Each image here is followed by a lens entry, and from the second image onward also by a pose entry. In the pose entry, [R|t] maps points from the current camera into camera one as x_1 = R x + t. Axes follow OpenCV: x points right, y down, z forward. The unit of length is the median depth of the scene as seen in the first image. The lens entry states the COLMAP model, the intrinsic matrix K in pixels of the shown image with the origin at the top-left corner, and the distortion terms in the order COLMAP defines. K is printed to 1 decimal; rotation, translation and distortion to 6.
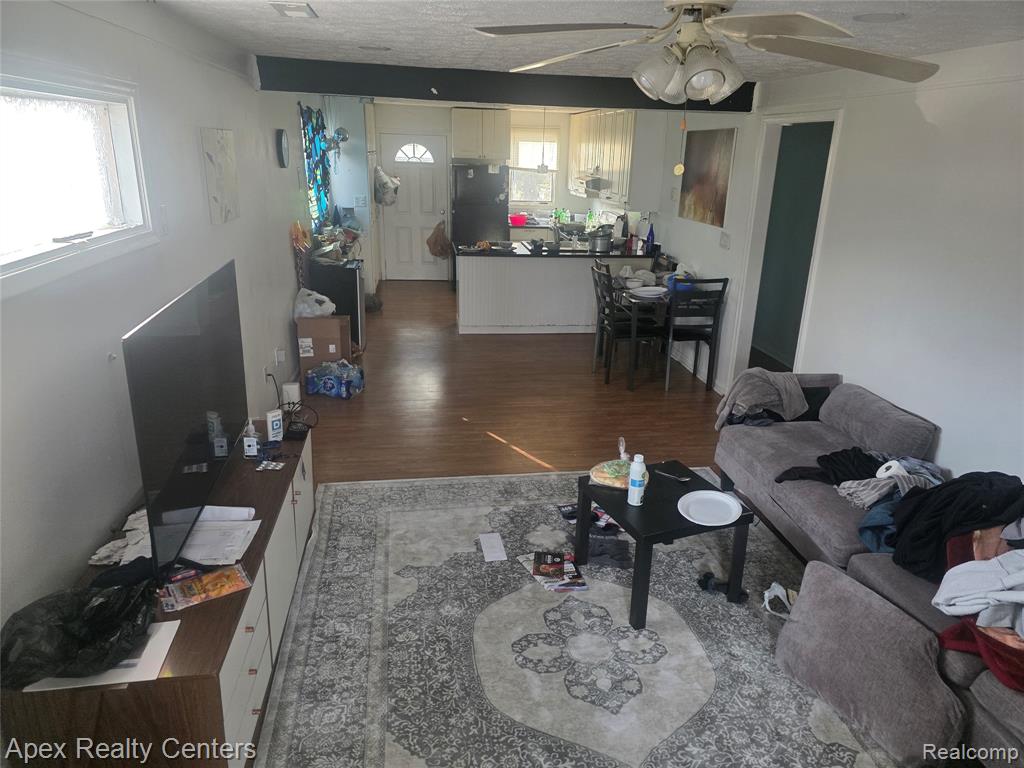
lens RADIAL K [[686.3, 0, 510.6], [0, 686.3, 384.5], [0, 0, 1]] dist [0.002523, -0.001286]
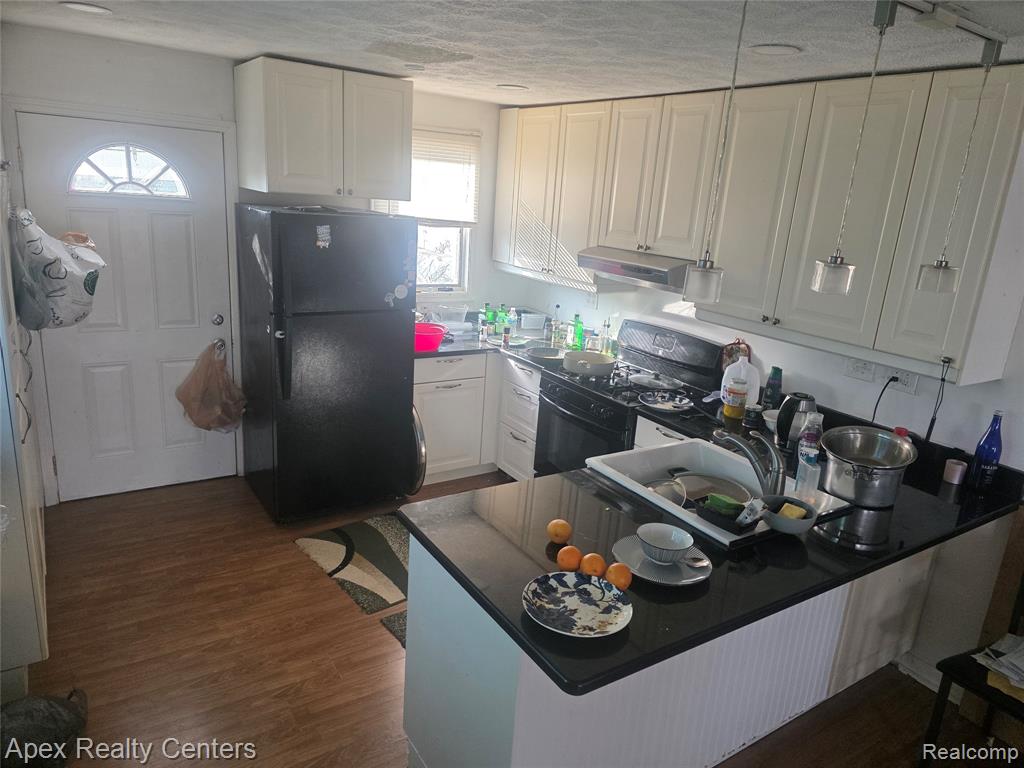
lens RADIAL K [[686.3, 0, 515.6], [0, 686.3, 382.6], [0, 0, 1]] dist [0.002523, -0.001286]
pose [[0.902297, -0.080227, 0.423584, -0.125154], [0.094365, 0.995460, -0.012472, -0.209298], [-0.420660, 0.051226, 0.905771, 0.610590]]
